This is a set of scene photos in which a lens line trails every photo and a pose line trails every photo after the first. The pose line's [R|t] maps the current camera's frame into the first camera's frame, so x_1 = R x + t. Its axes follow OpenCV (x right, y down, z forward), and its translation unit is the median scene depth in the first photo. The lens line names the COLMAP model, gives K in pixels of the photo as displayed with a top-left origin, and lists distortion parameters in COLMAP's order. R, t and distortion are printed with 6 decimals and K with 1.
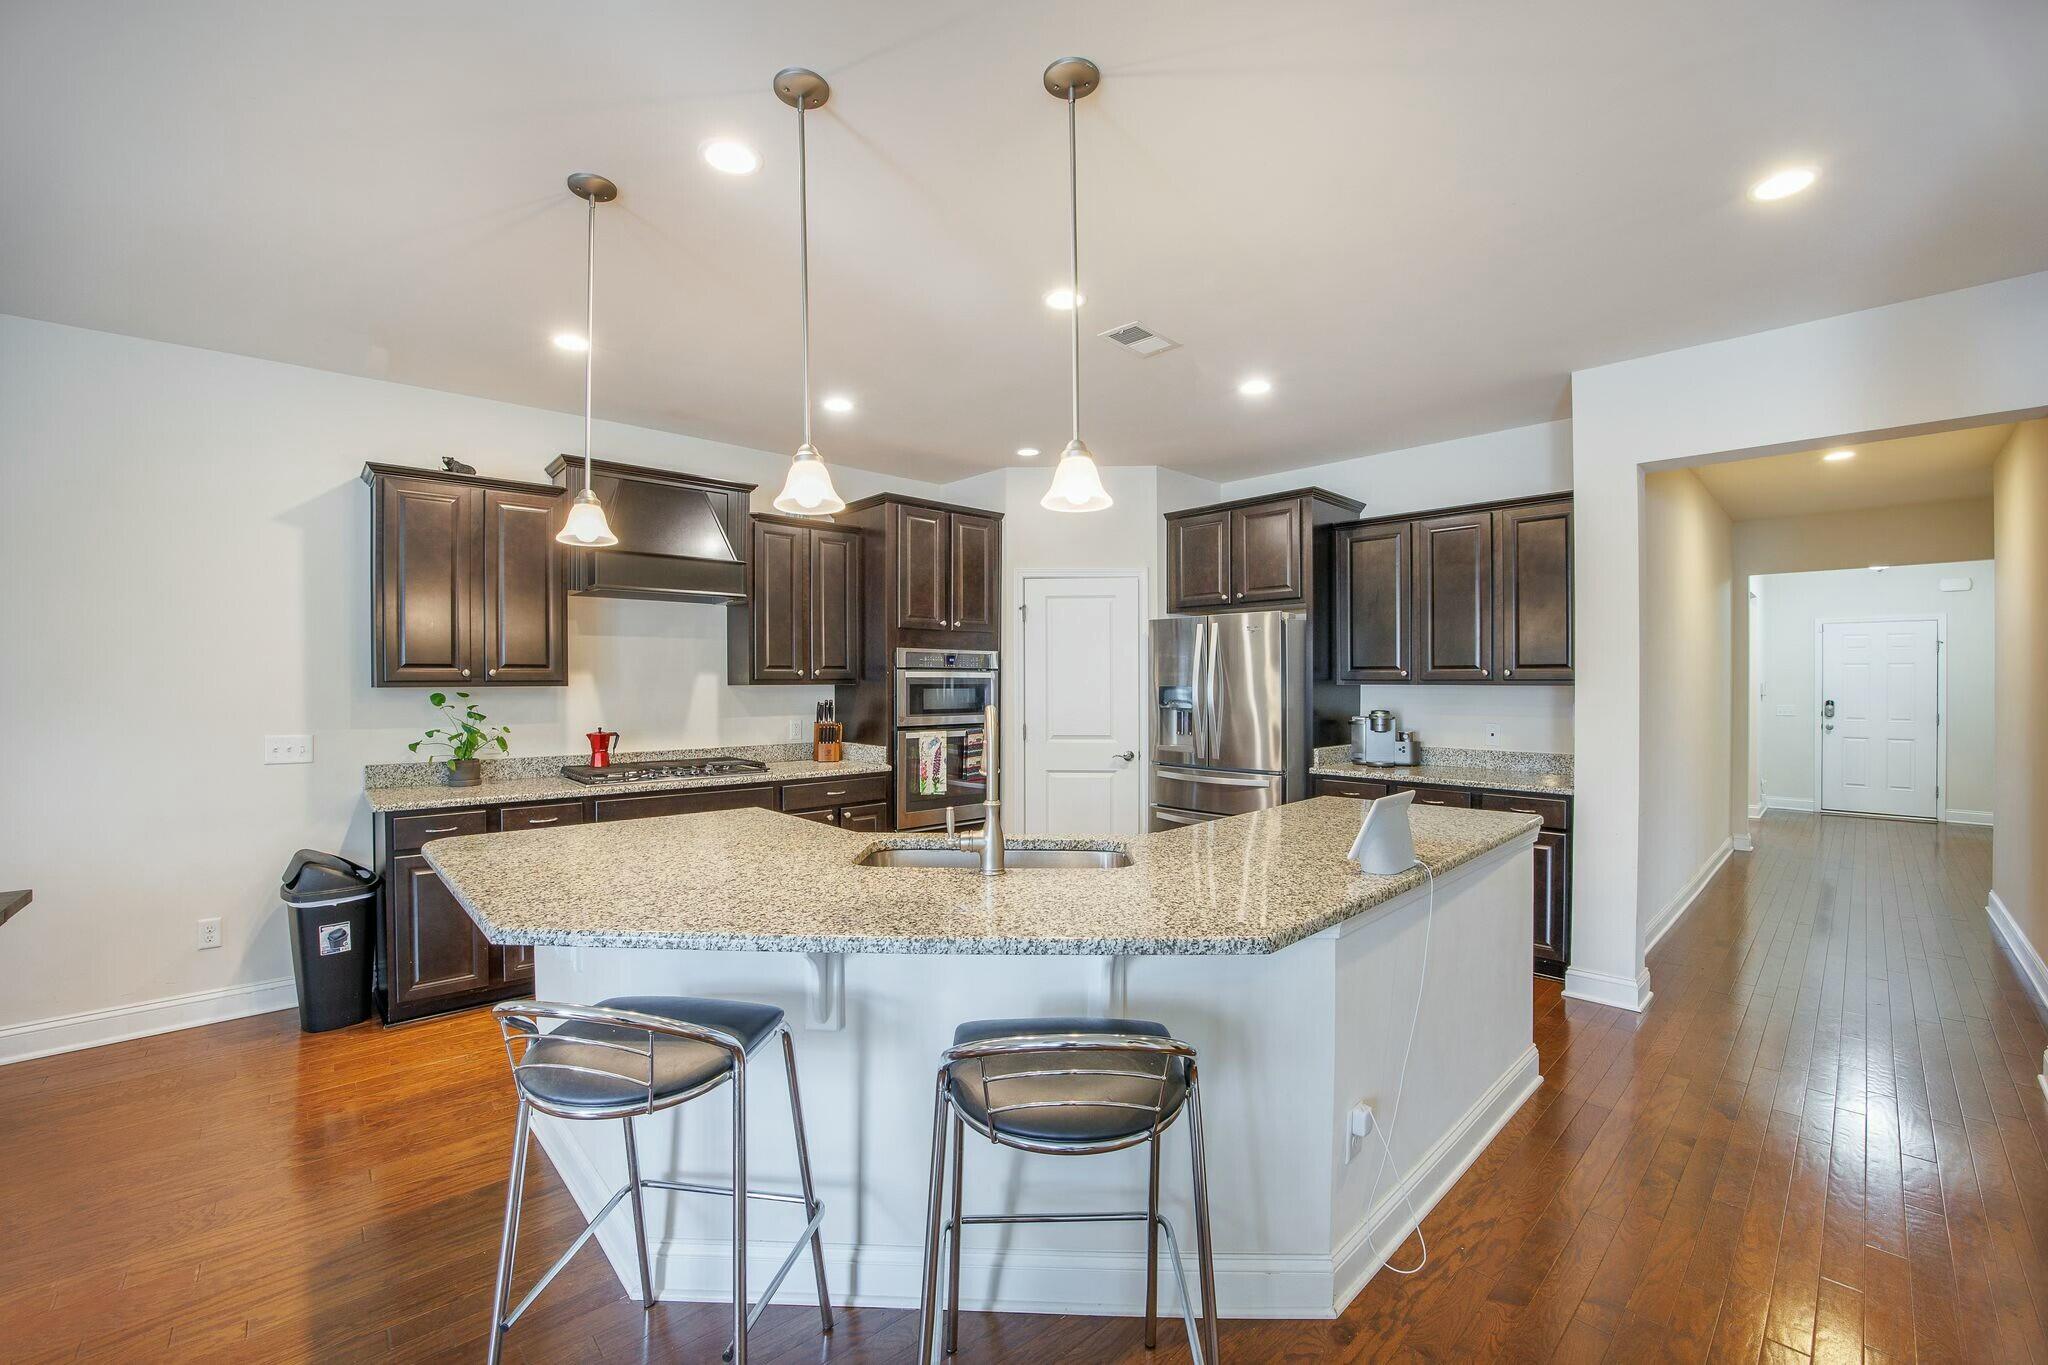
lens RADIAL K [[841.3, 0, 1048.3], [0, 841.3, 667.3], [0, 0, 1]] dist [-0.045267, 0.002492]
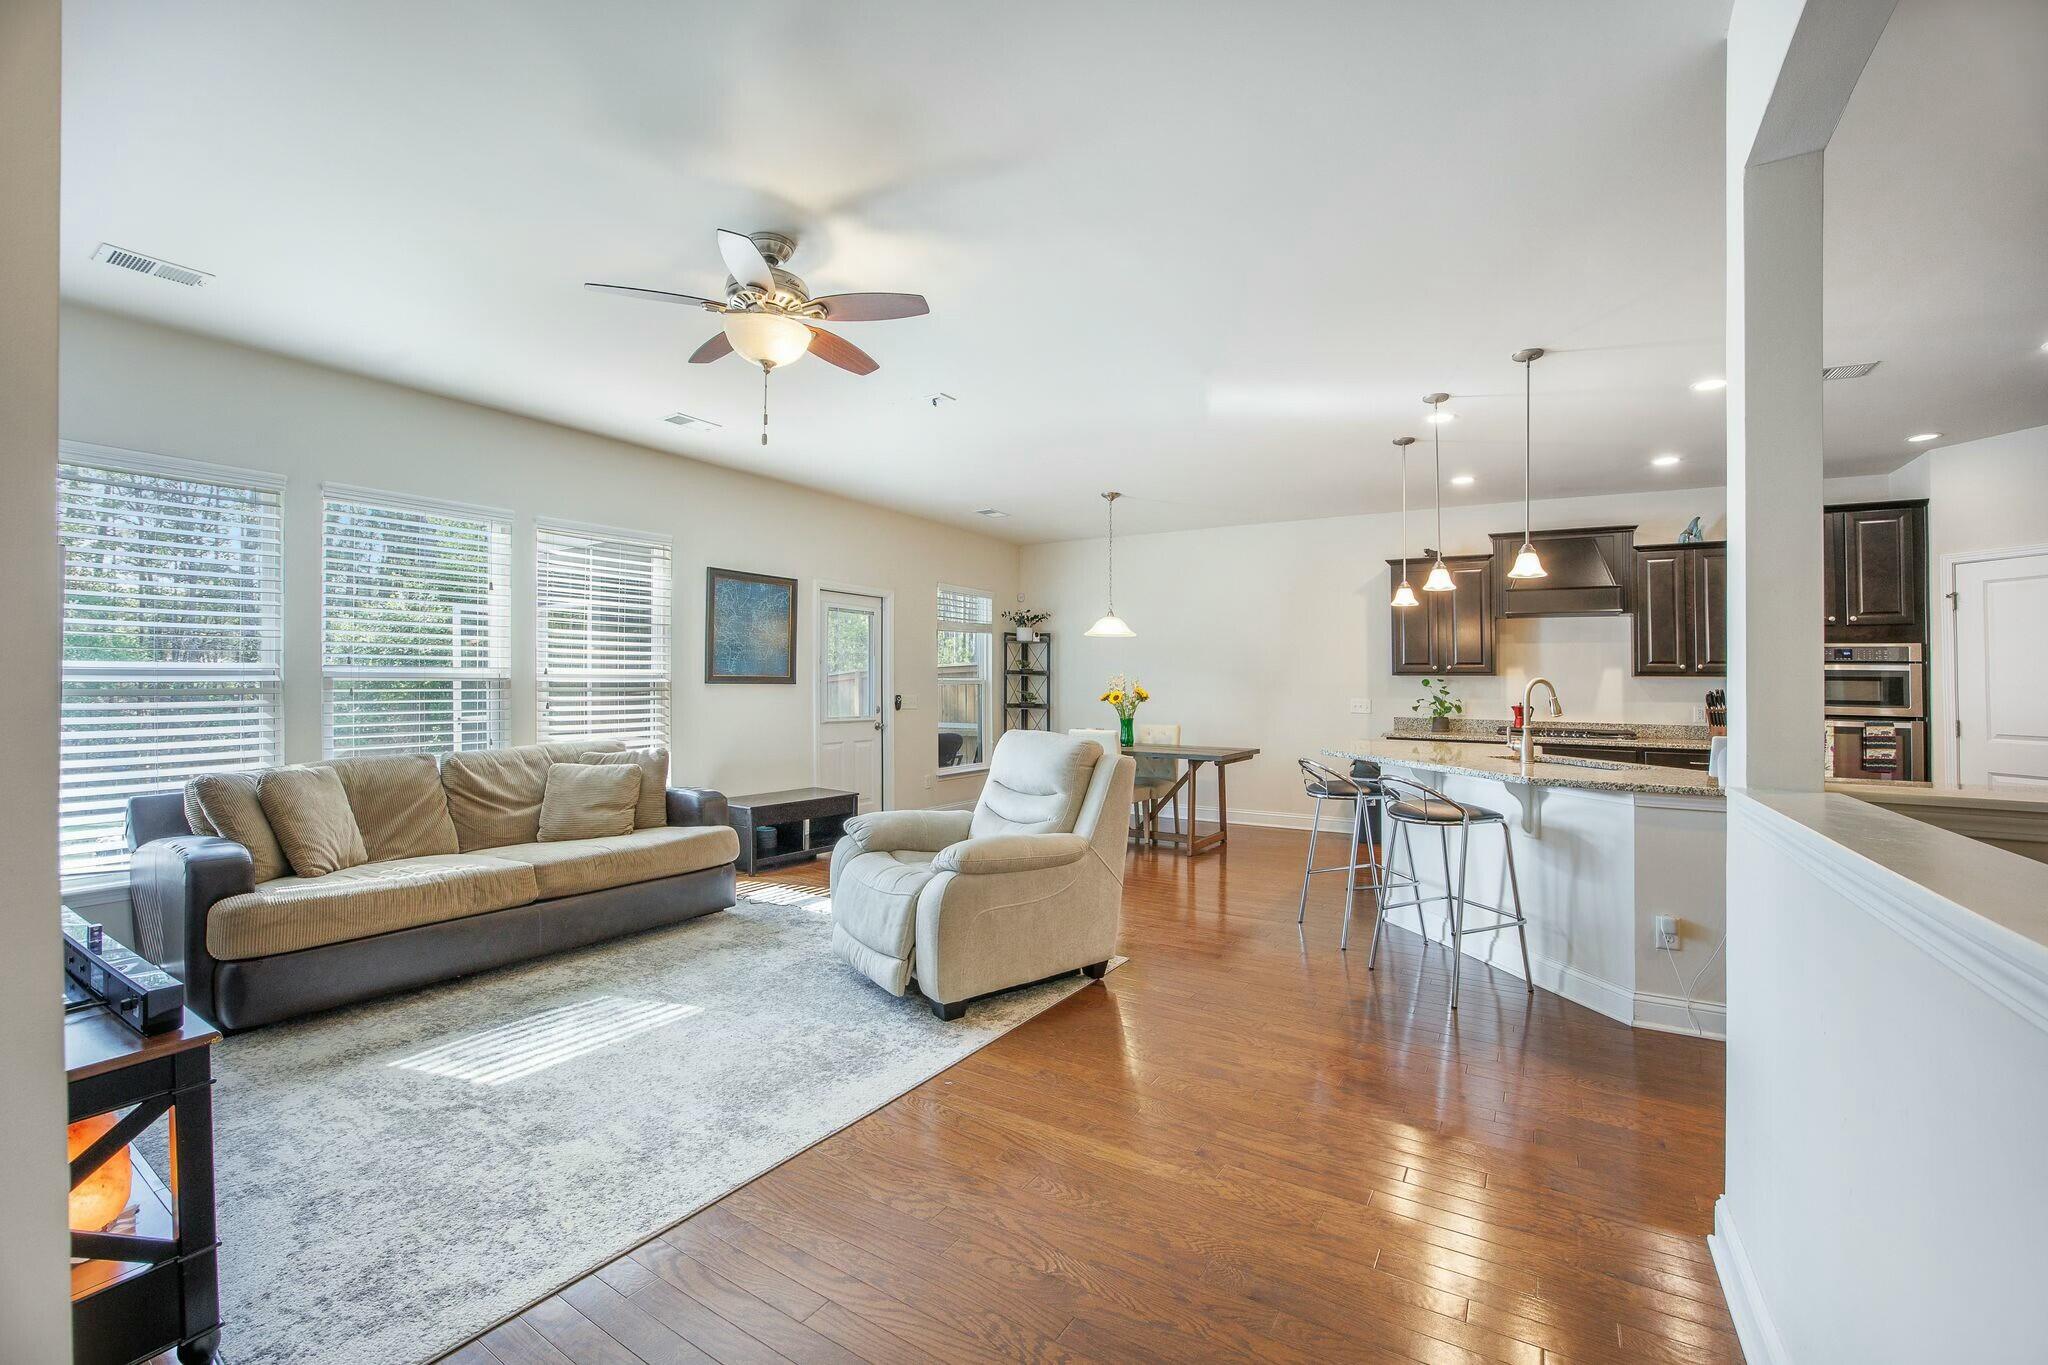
lens RADIAL K [[841.3, 0, 988.7], [0, 841.3, 667.3], [0, 0, 1]] dist [-0.045267, 0.002492]
pose [[0.230870, -0.008930, -0.972944, 0.656920], [0.006021, 0.999952, -0.007749, 0.010390], [0.972966, -0.004069, 0.230912, -0.287938]]
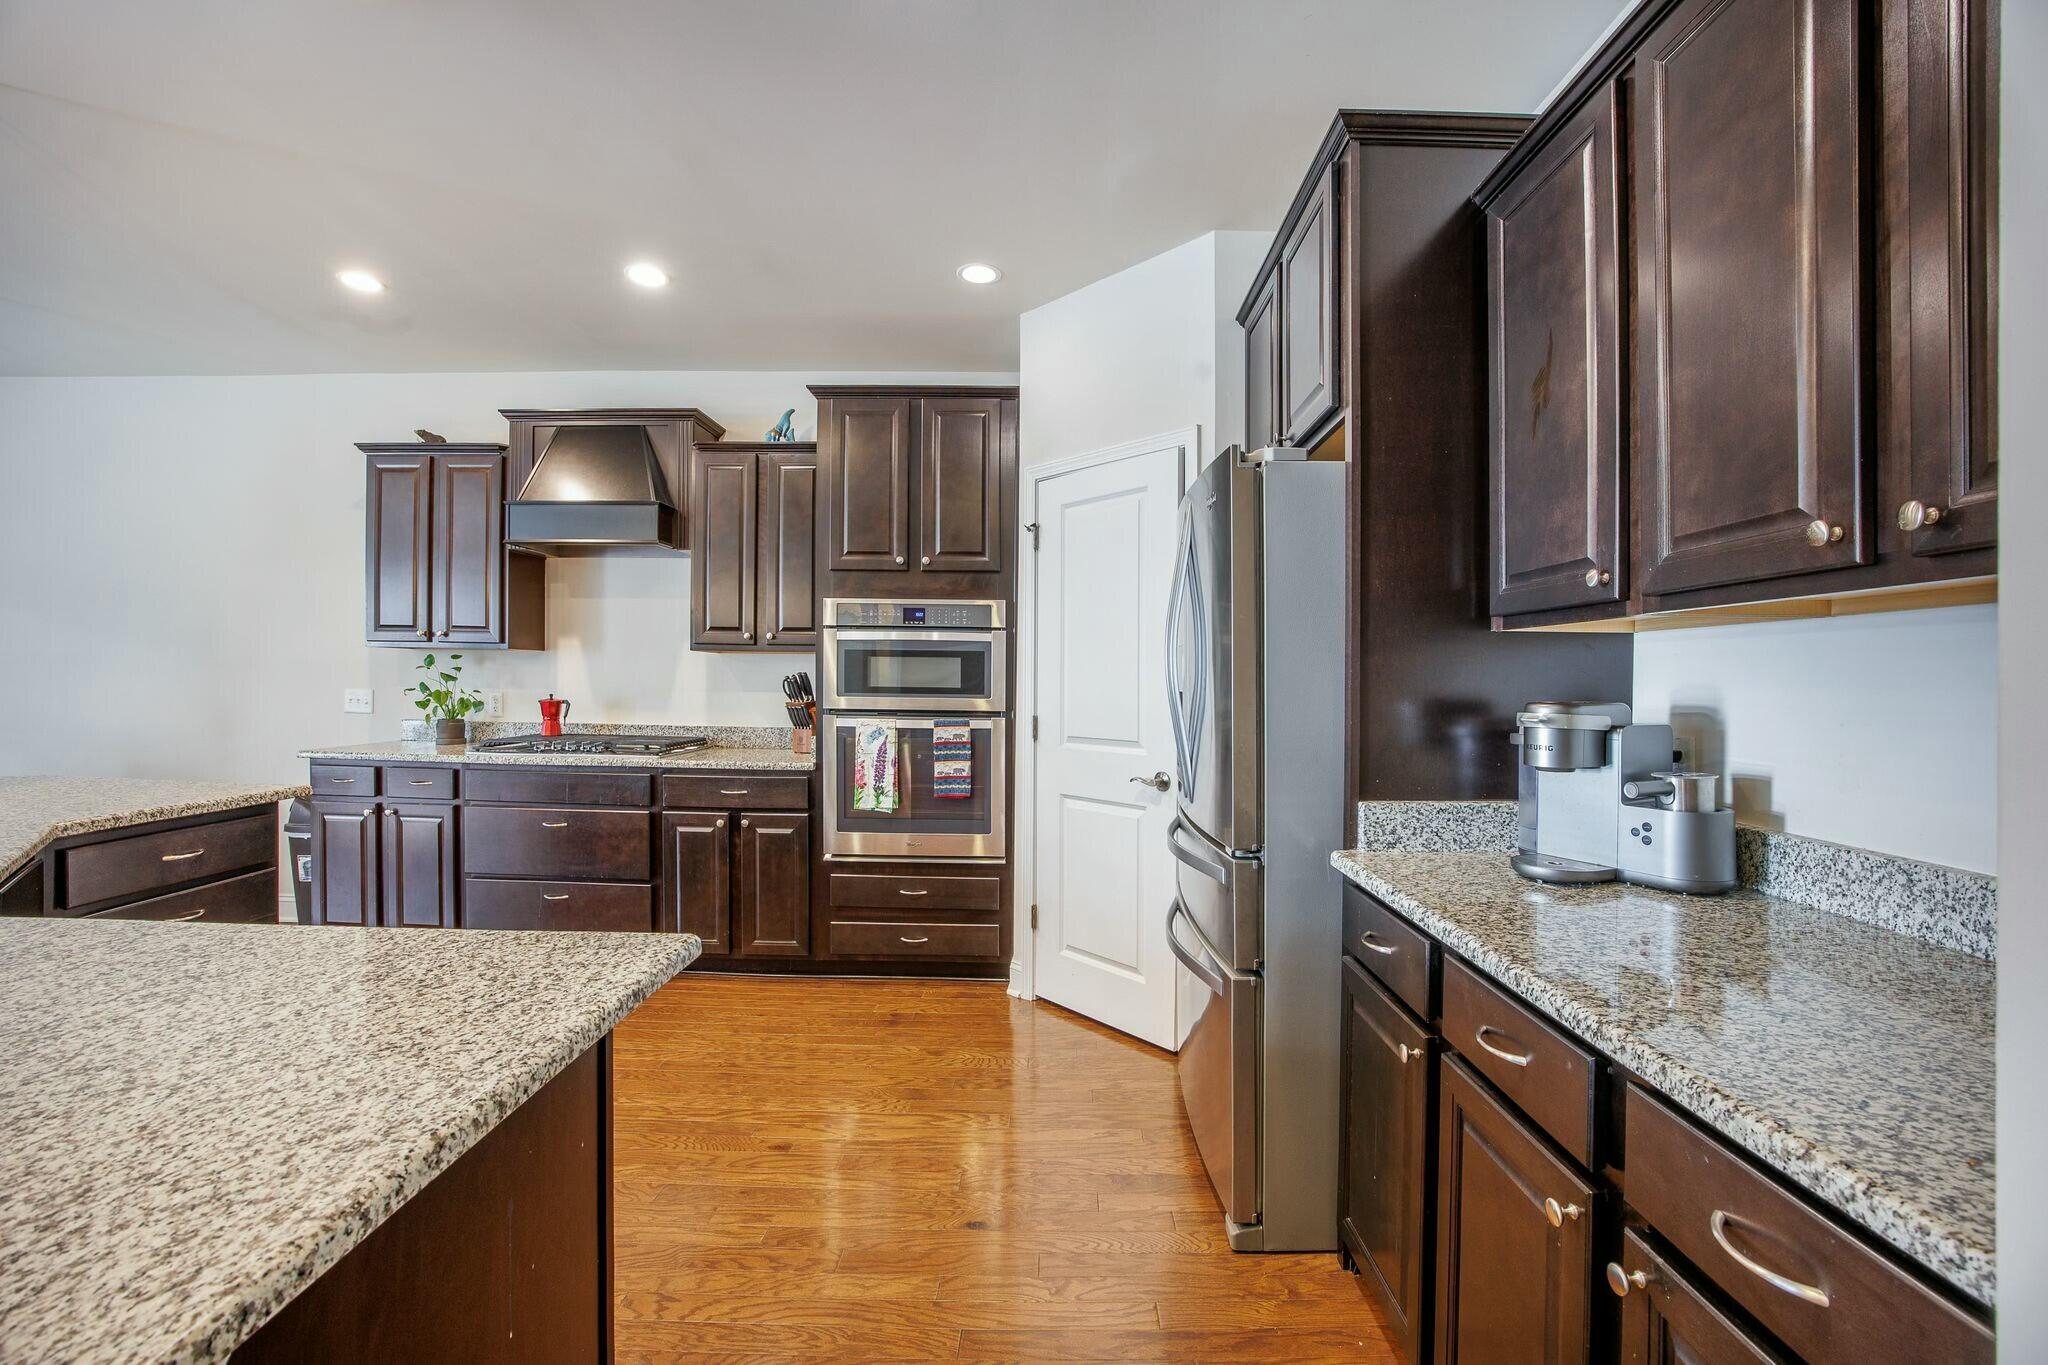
lens RADIAL K [[841.3, 0, 1036.7], [0, 841.3, 668.8], [0, 0, 1]] dist [-0.045267, 0.002492]
pose [[0.727818, 0.001694, -0.685768, 0.451617], [-0.004702, 0.999986, -0.002520, 0.039283], [0.685754, 0.005058, 0.727816, 0.624206]]
